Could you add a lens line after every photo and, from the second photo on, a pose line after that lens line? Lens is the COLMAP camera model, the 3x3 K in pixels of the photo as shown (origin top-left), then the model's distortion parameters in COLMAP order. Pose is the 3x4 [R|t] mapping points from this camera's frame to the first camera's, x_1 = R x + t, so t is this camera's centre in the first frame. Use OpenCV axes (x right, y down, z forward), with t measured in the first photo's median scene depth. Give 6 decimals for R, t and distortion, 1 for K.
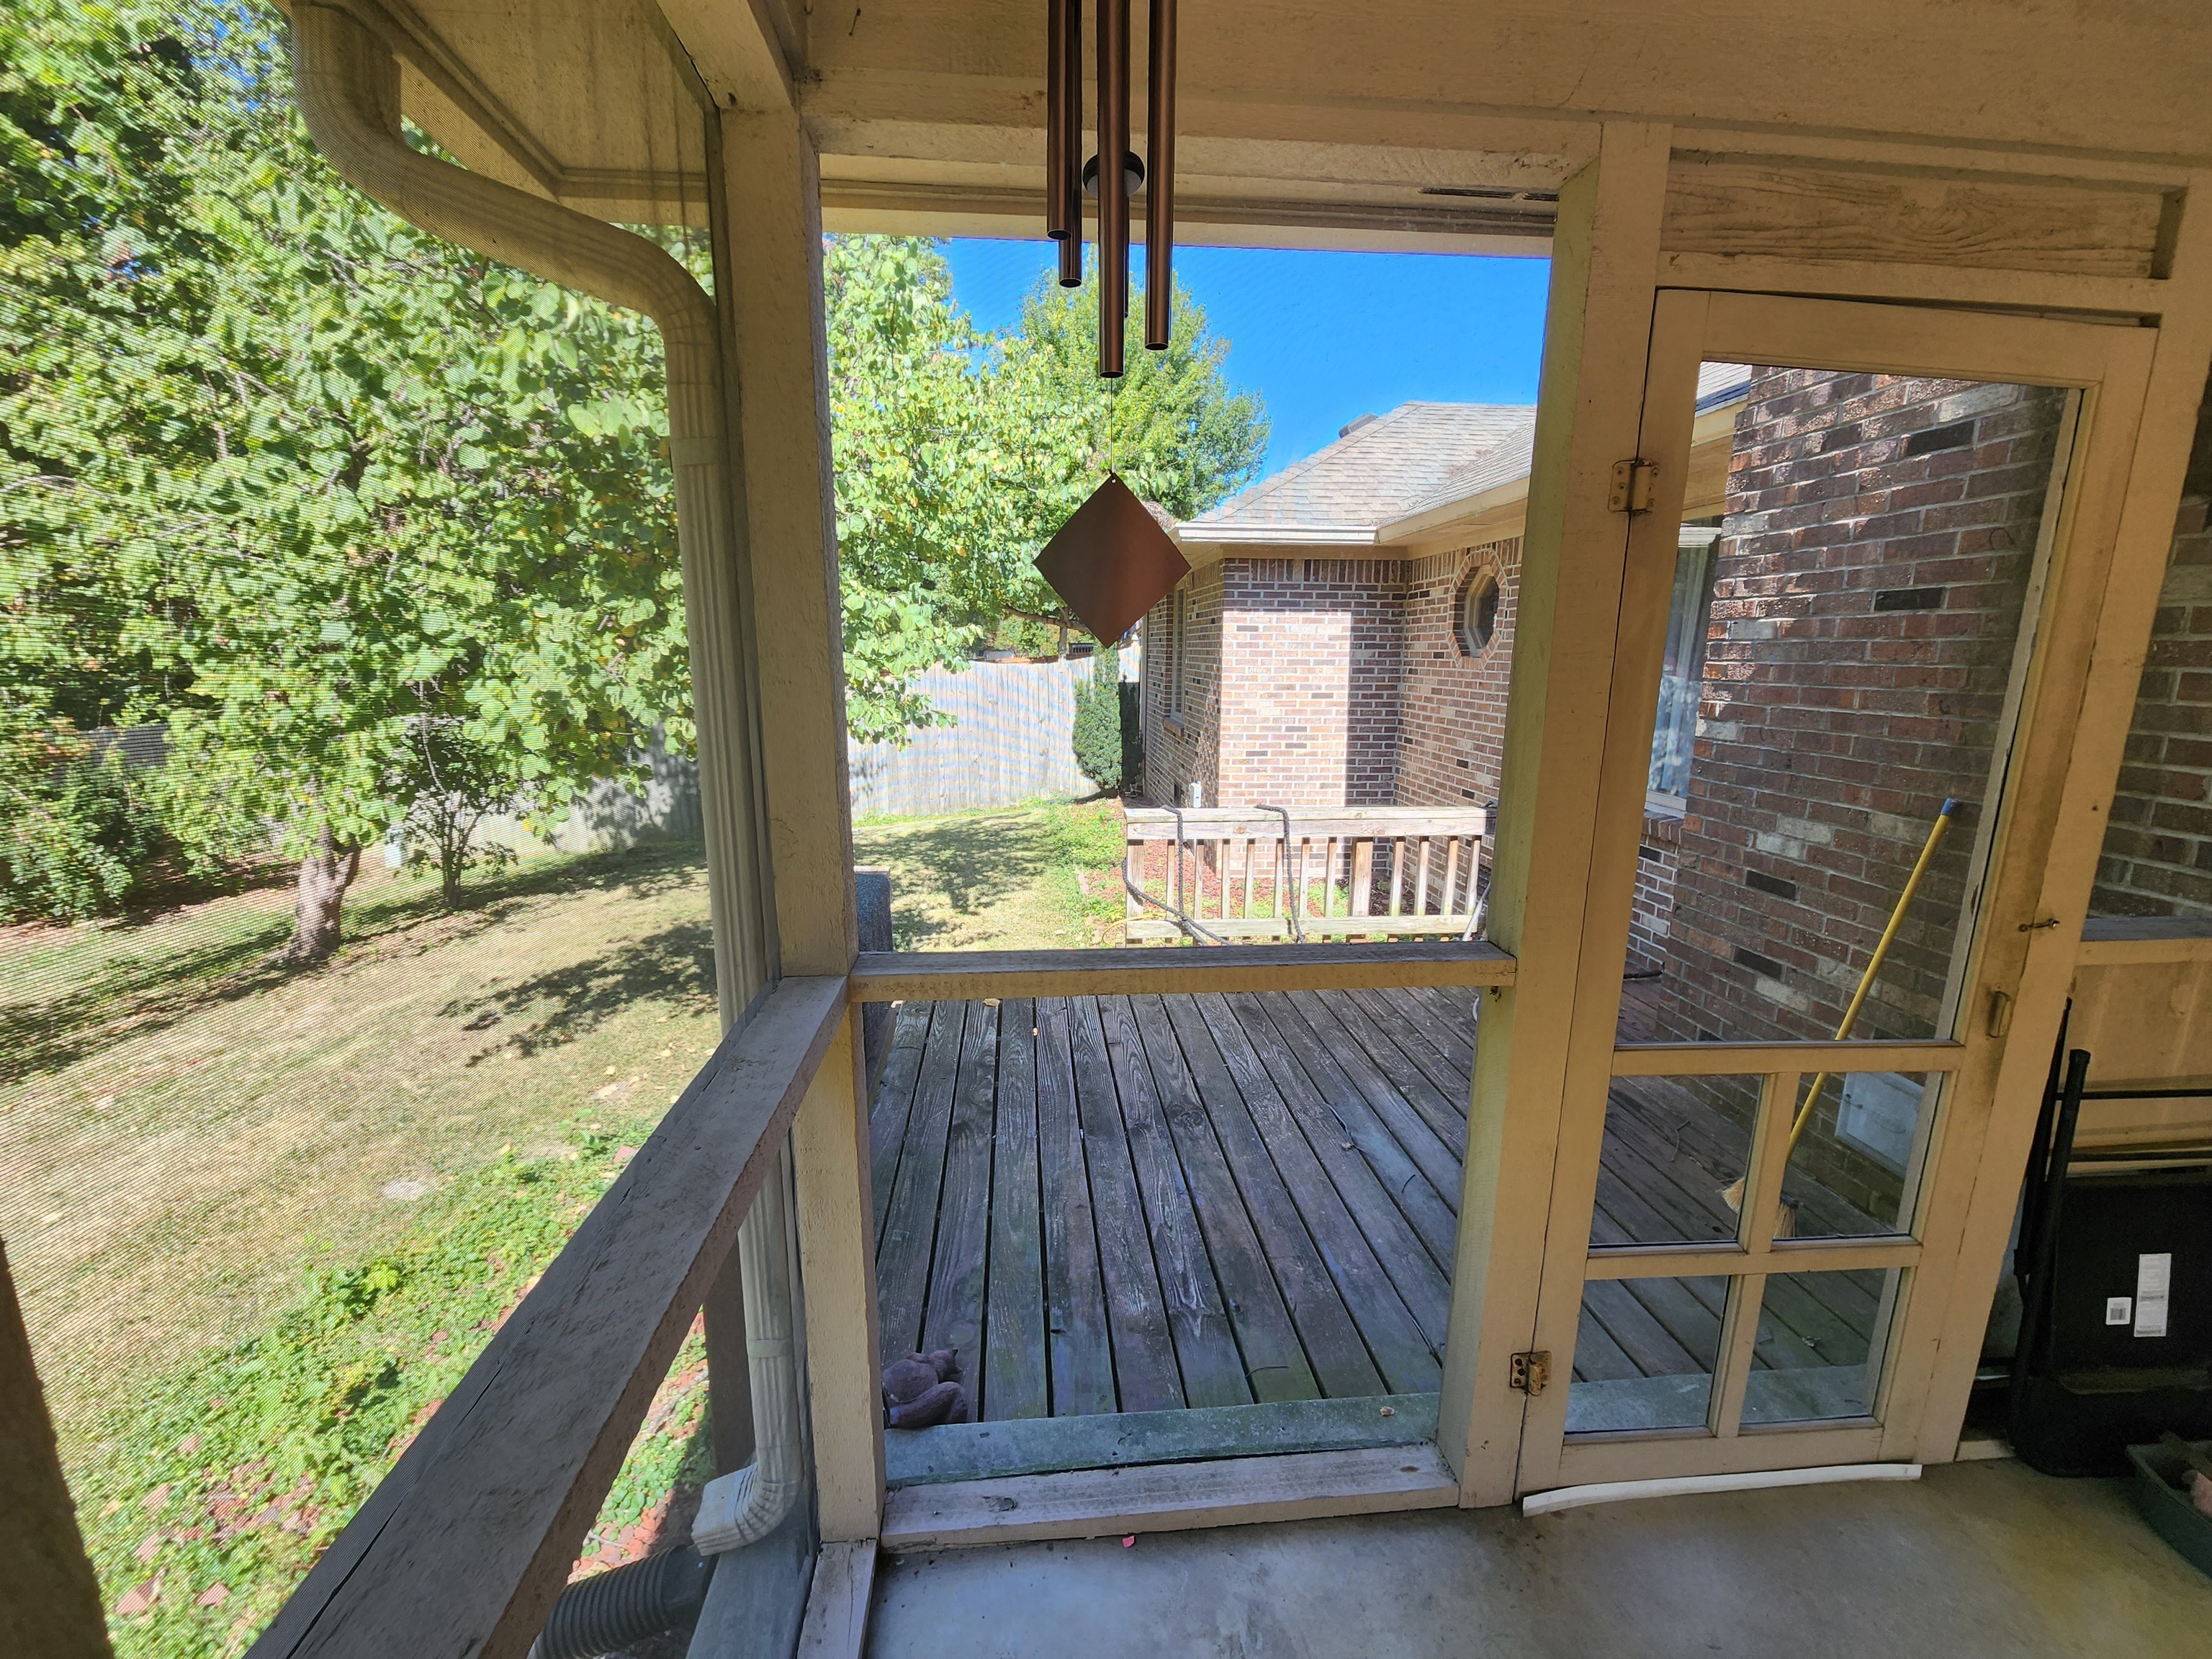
lens RADIAL K [[918.9, 0, 1096.3], [0, 918.9, 833.9], [0, 0, 1]] dist [-0.002968, -0.000312]
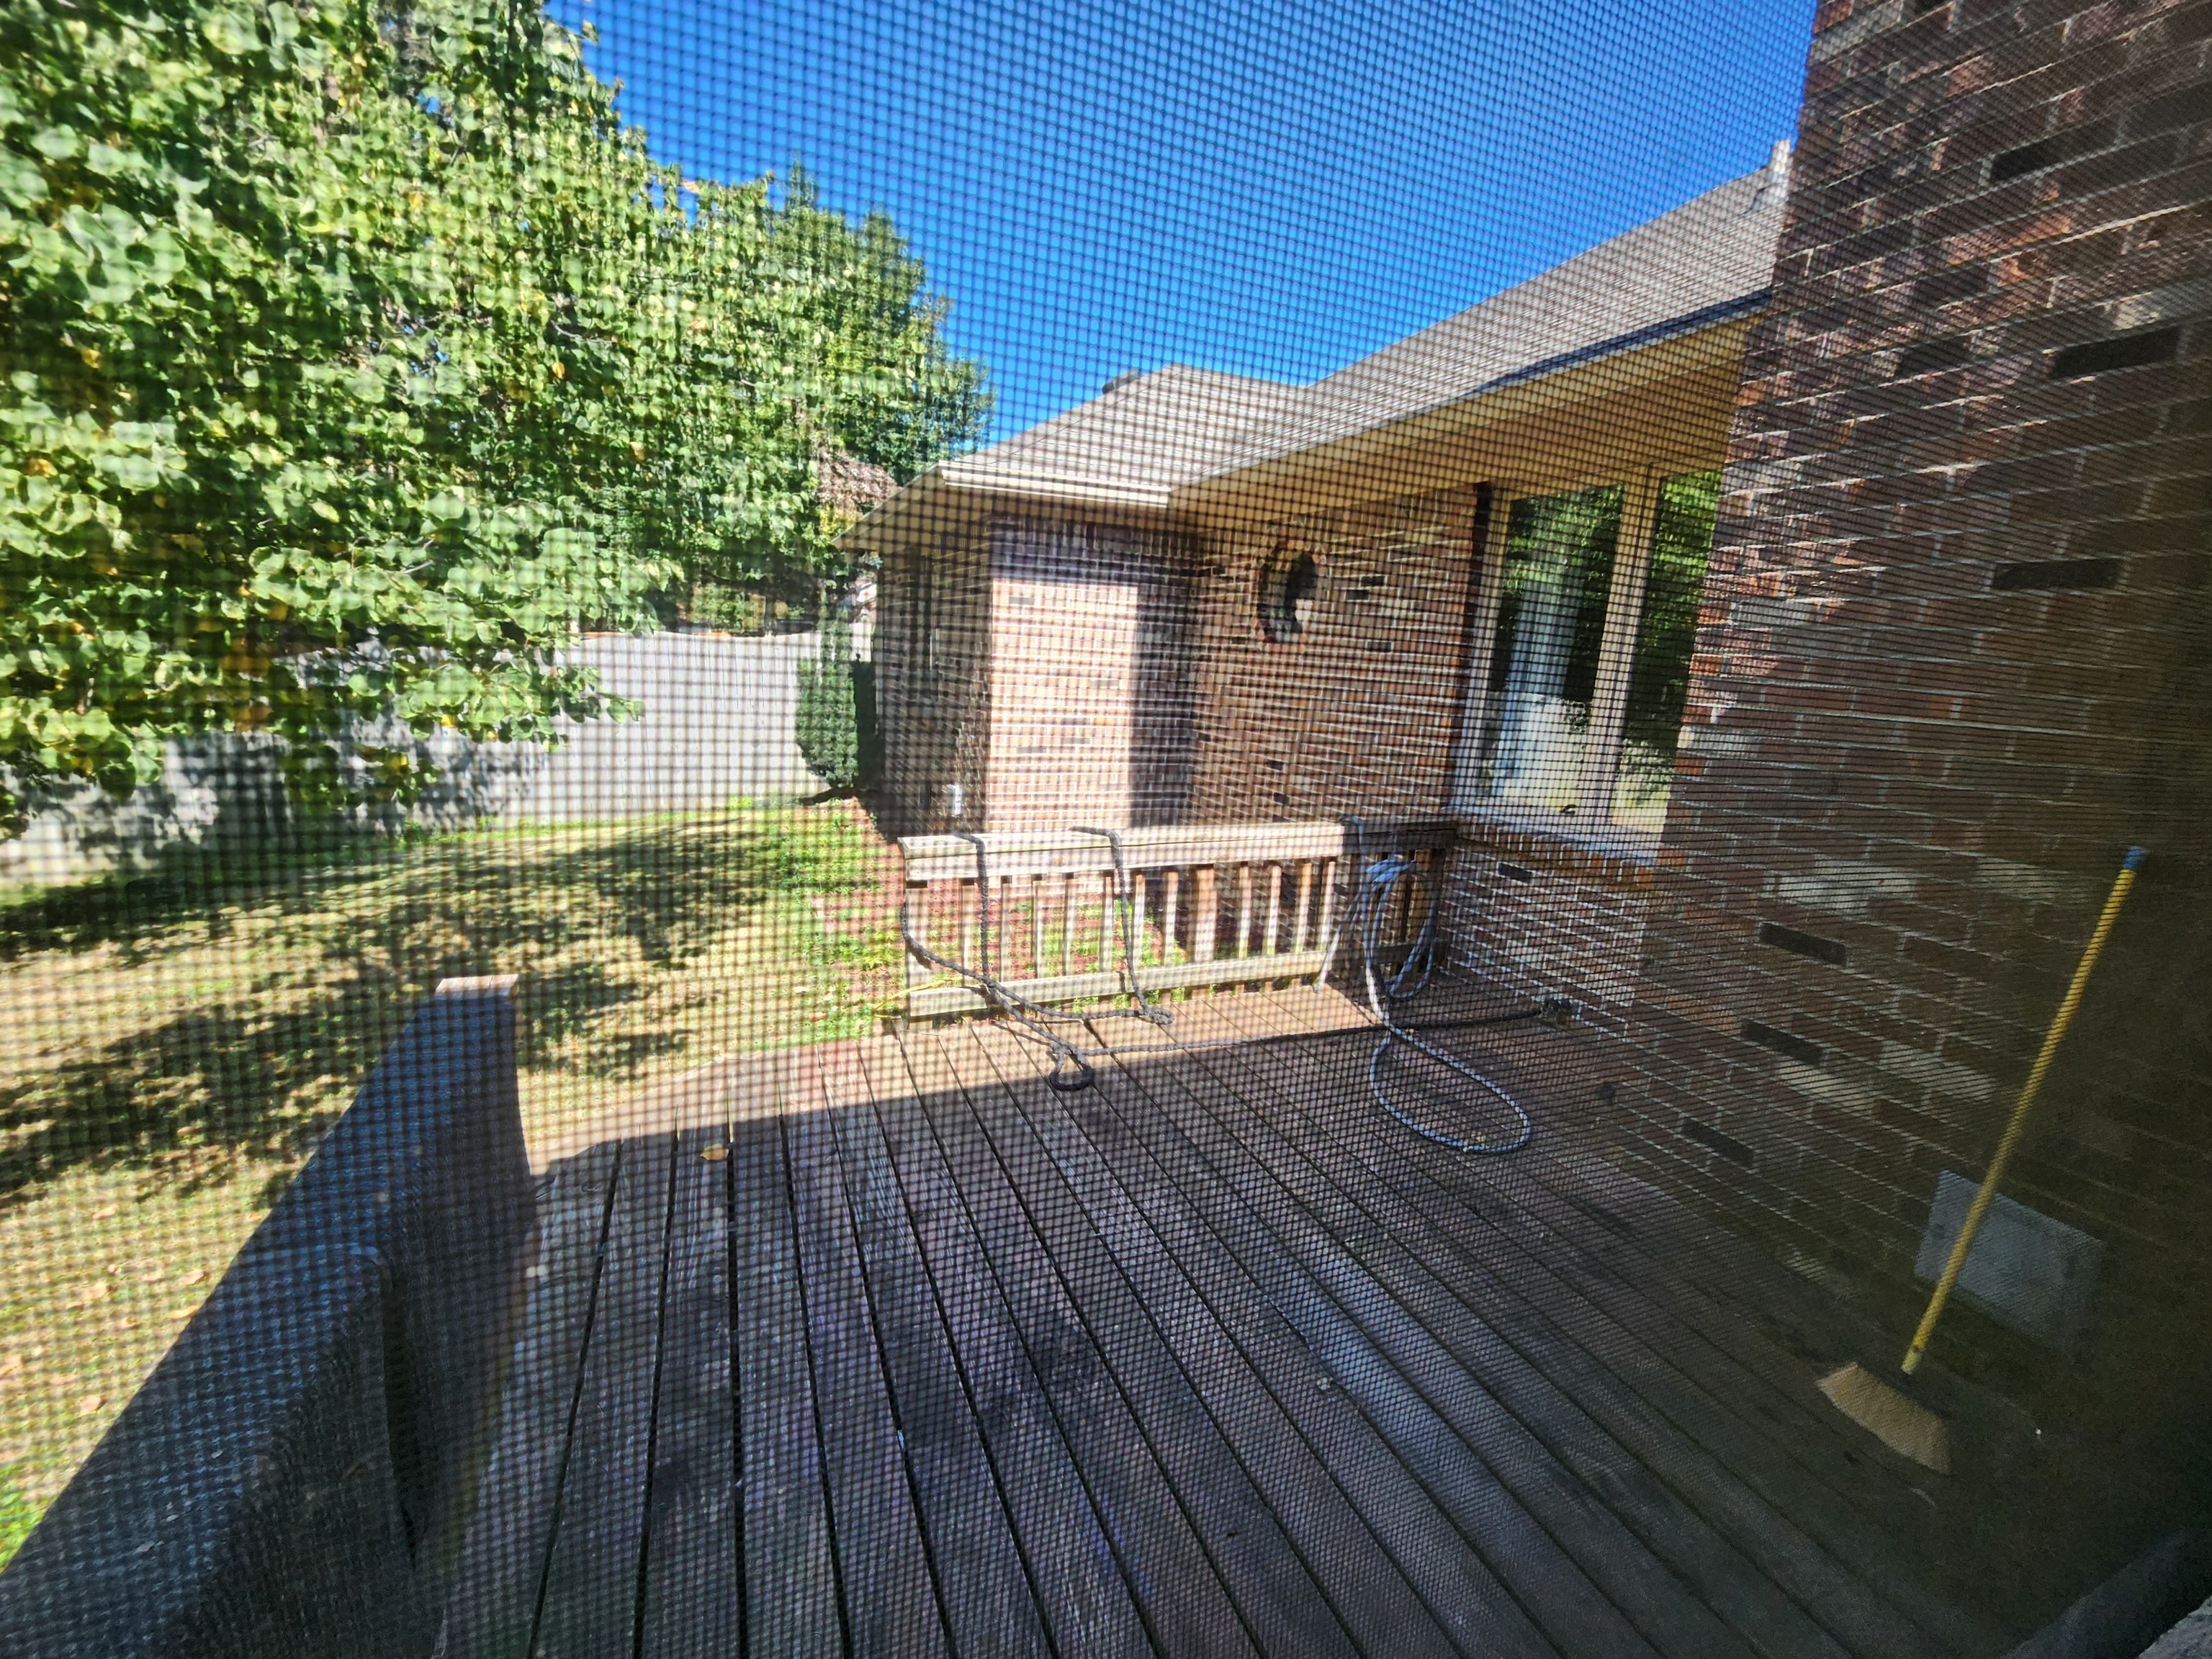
lens RADIAL K [[918.9, 0, 1096.3], [0, 918.9, 833.9], [0, 0, 1]] dist [-0.002968, -0.000312]
pose [[0.954020, -0.026662, 0.298555, -0.028700], [0.021691, 0.999566, 0.019951, -0.029372], [-0.298957, -0.012558, 0.954184, 0.197106]]
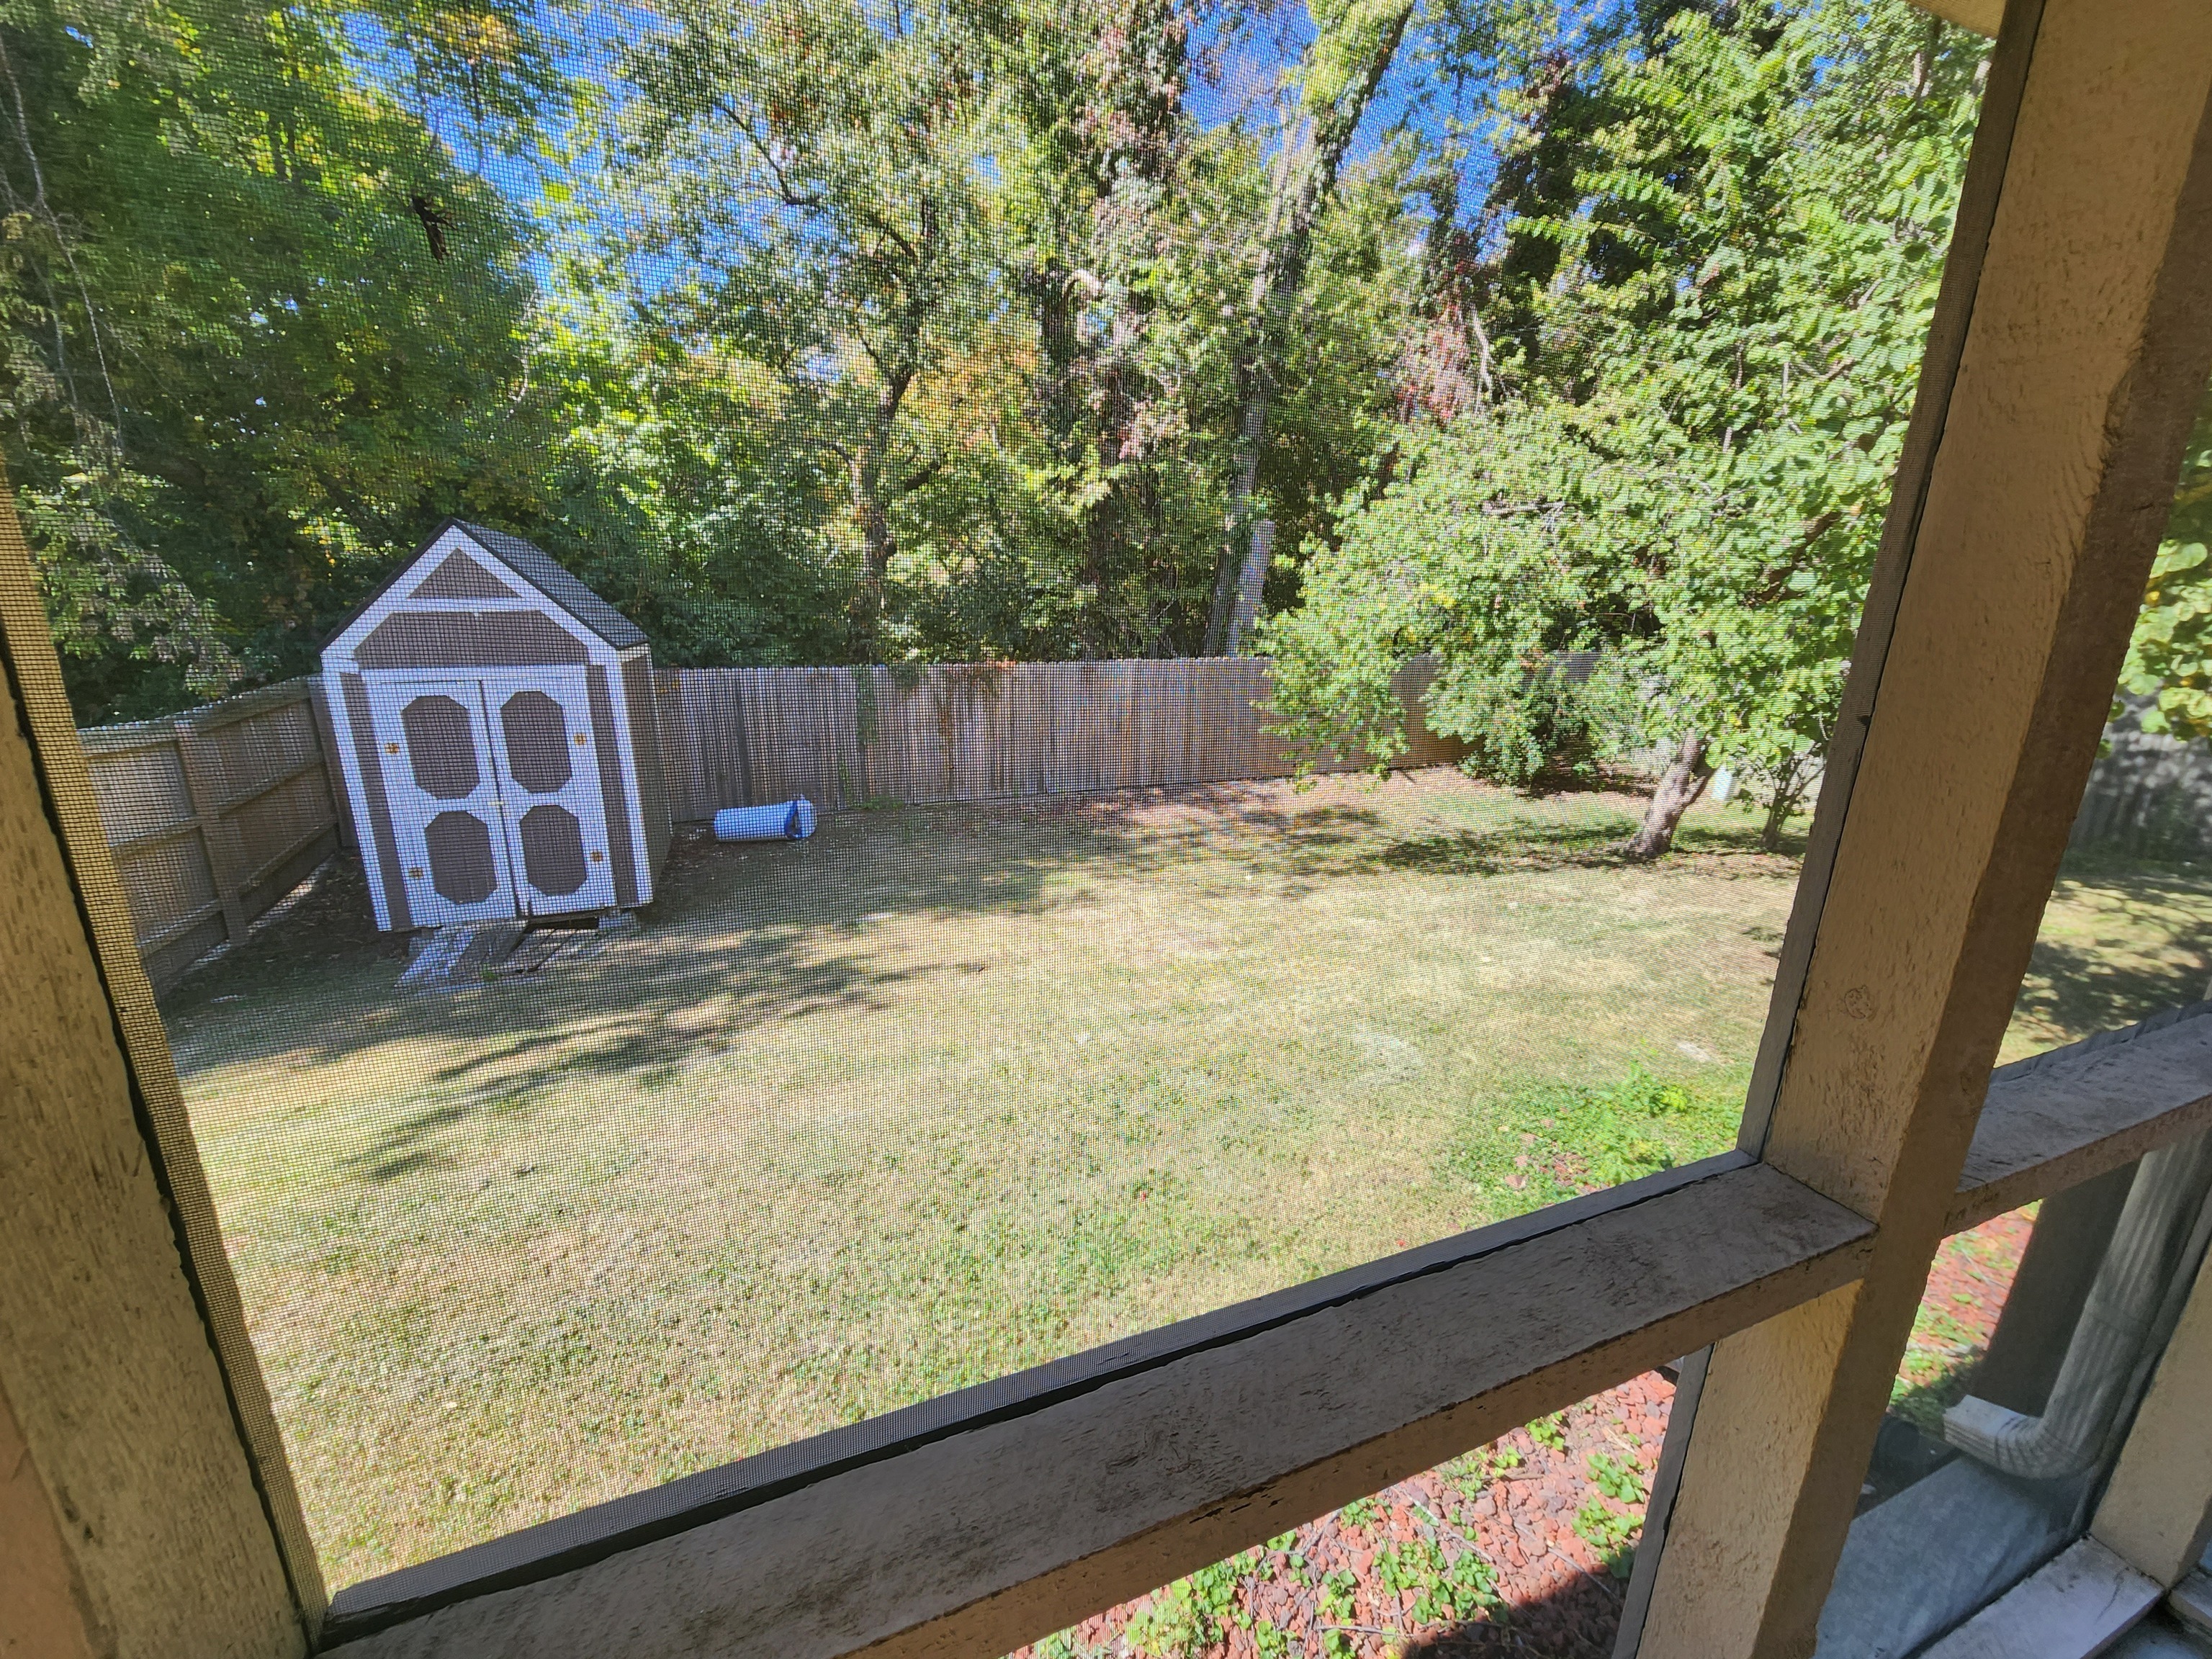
lens RADIAL K [[907.0, 0, 1107.2], [0, 907.0, 837.7], [0, 0, 1]] dist [-0.001521, -0.000424]
pose [[0.304408, 0.262228, -0.915736, 0.017650], [-0.205213, 0.956839, 0.205781, 0.020539], [0.930174, 0.125279, 0.345082, -0.102566]]
